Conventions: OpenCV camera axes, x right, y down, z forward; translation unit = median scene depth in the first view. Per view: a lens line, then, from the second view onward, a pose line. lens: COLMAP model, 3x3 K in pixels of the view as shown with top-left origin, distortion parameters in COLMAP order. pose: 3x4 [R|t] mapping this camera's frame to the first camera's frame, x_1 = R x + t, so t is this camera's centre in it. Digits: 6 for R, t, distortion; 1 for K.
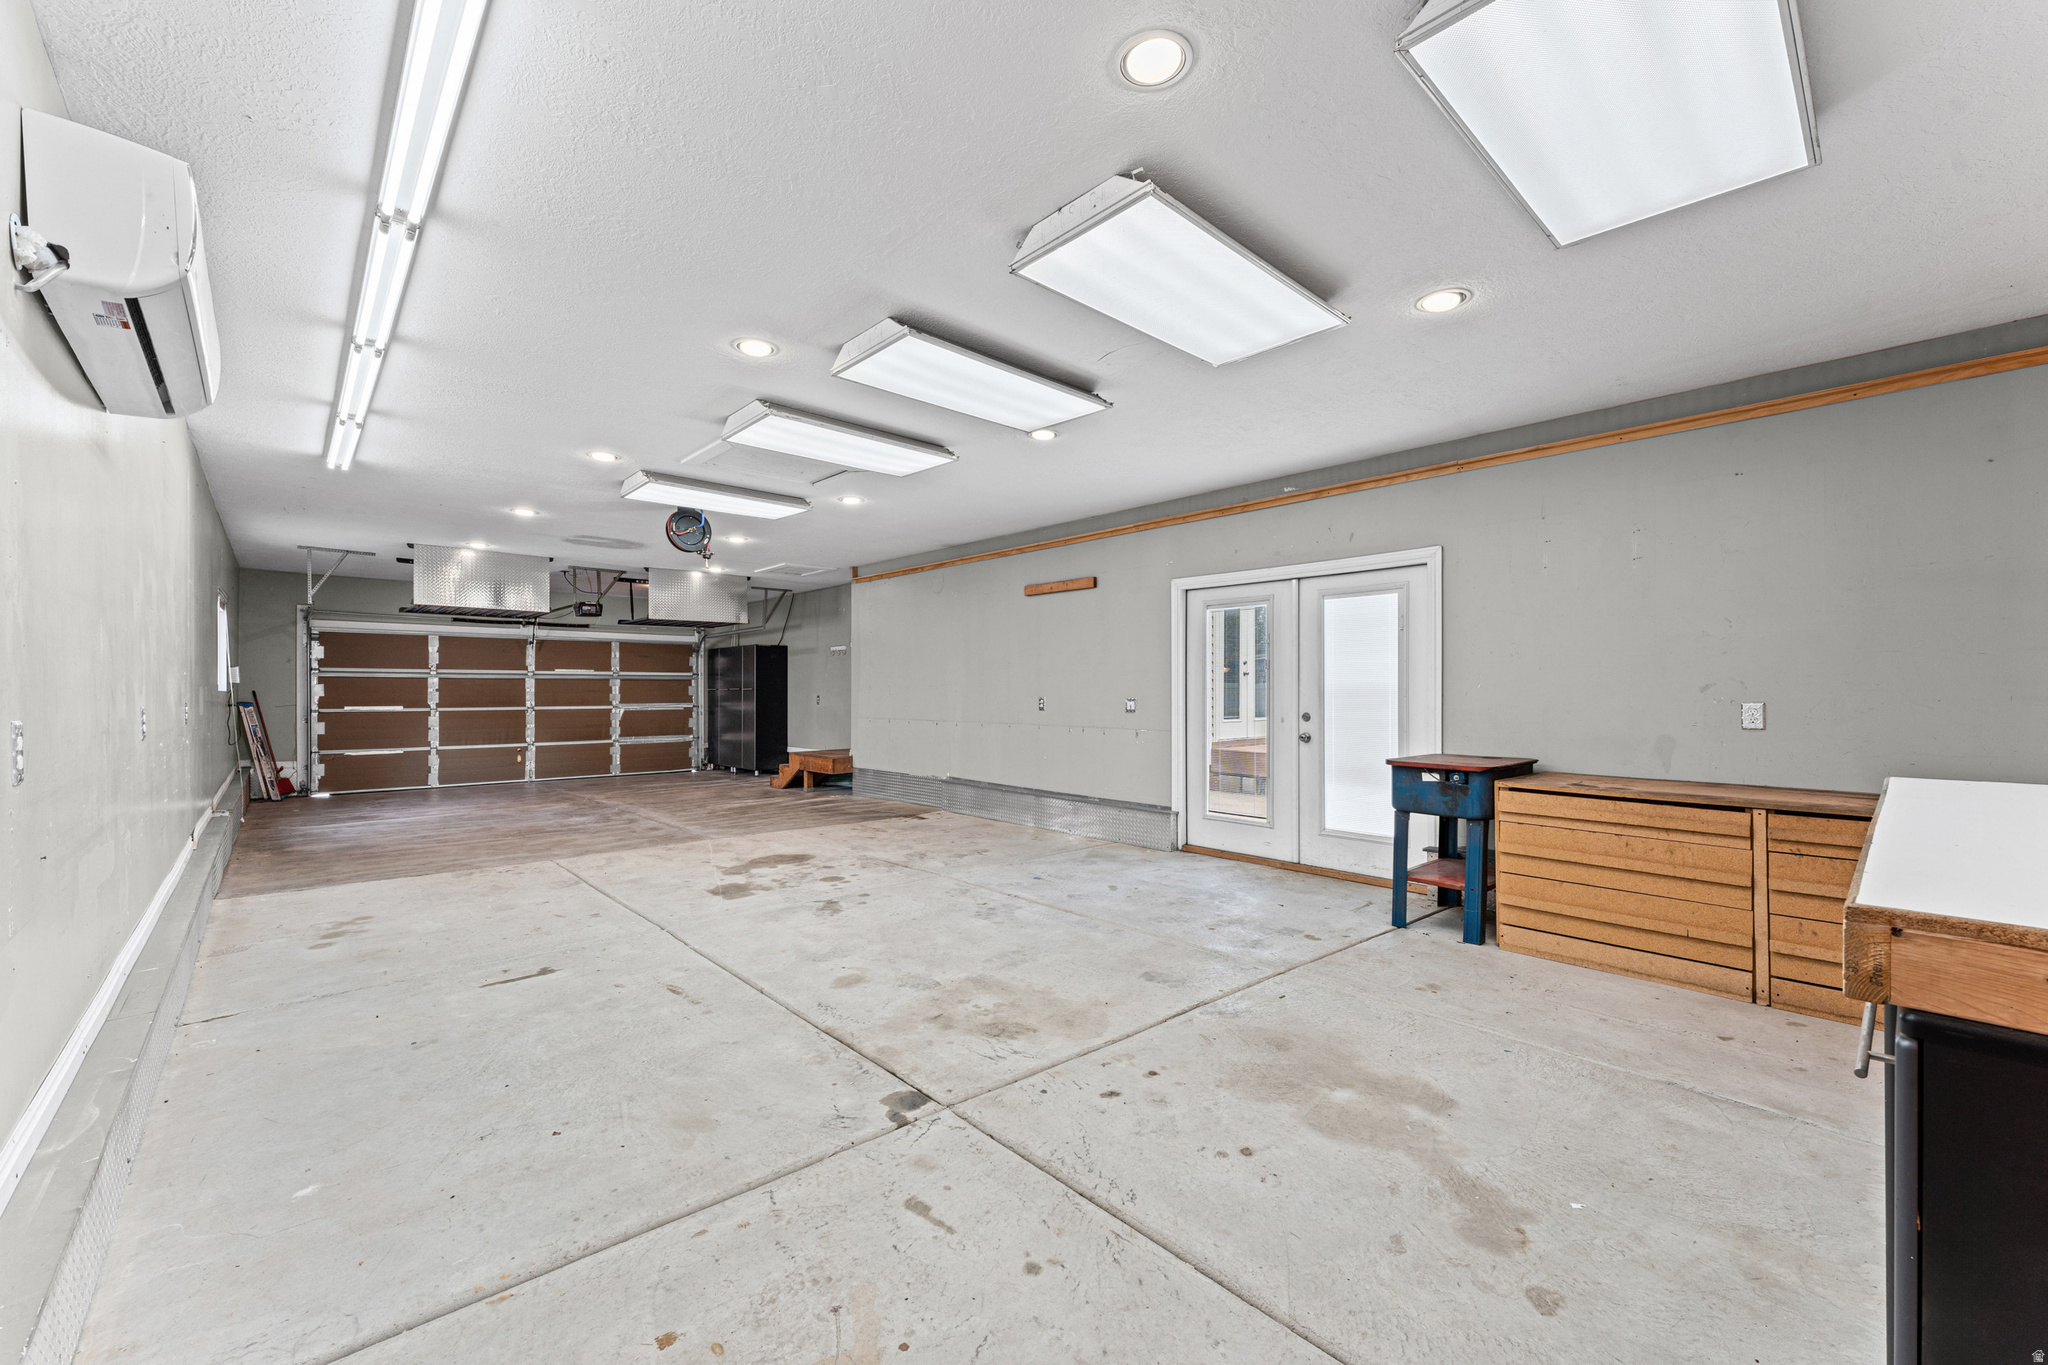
lens RADIAL K [[816.7, 0, 1021.6], [0, 816.7, 681.5], [0, 0, 1]] dist [0.000591, -0.000856]
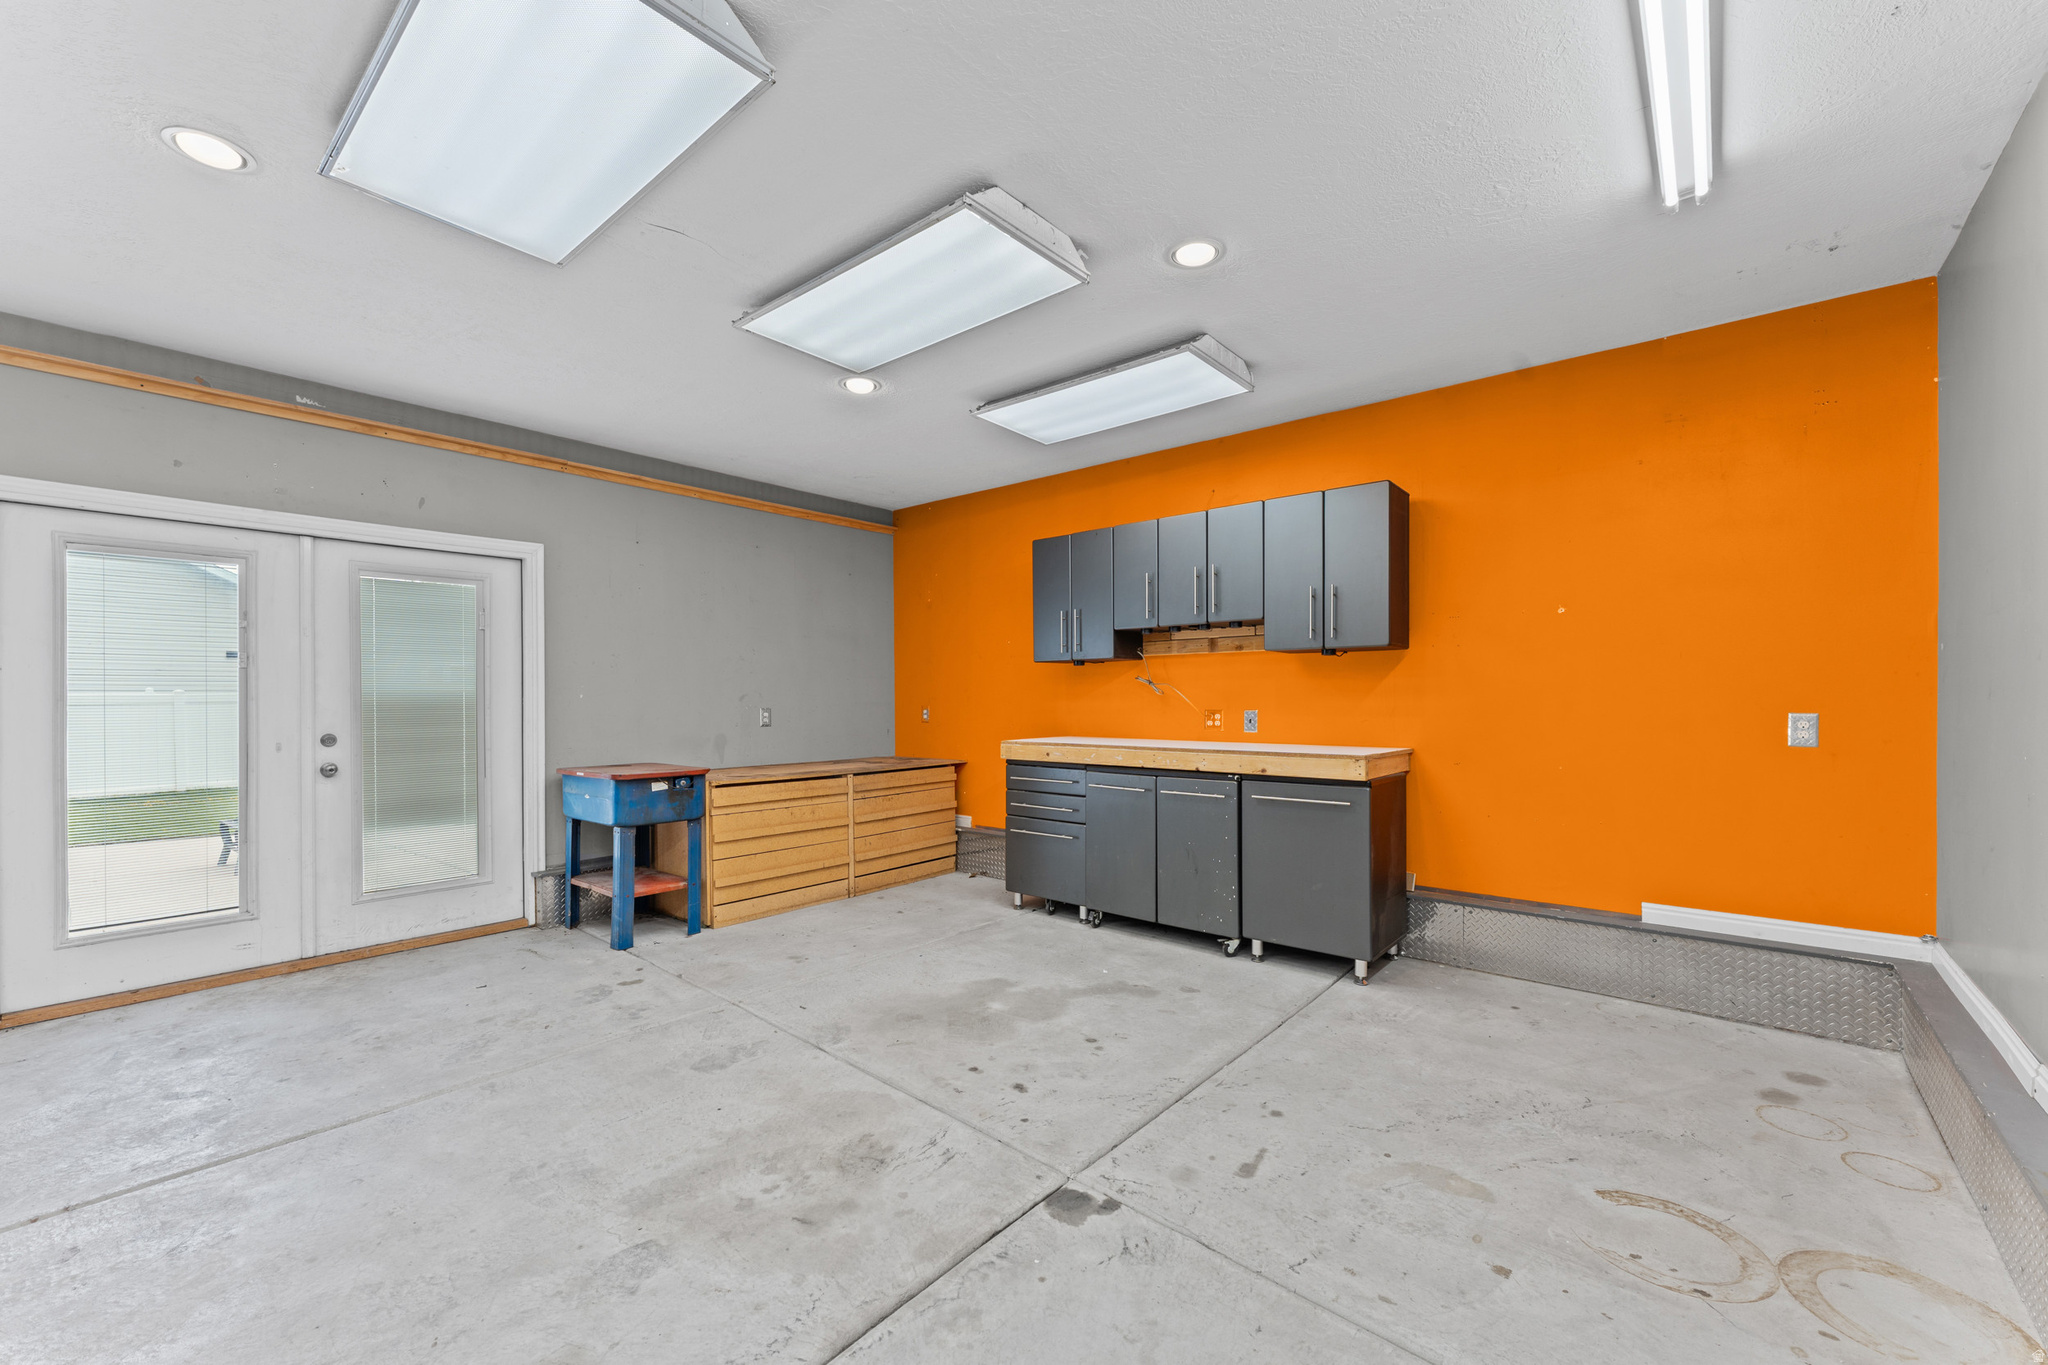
lens RADIAL K [[816.7, 0, 1021.3], [0, 816.7, 698.0], [0, 0, 1]] dist [0.000591, -0.000856]
pose [[-0.124991, -0.000591, 0.992158, -0.735999], [-0.006411, 0.999979, -0.000212, 0.006815], [-0.992137, -0.006388, -0.124992, 0.901413]]
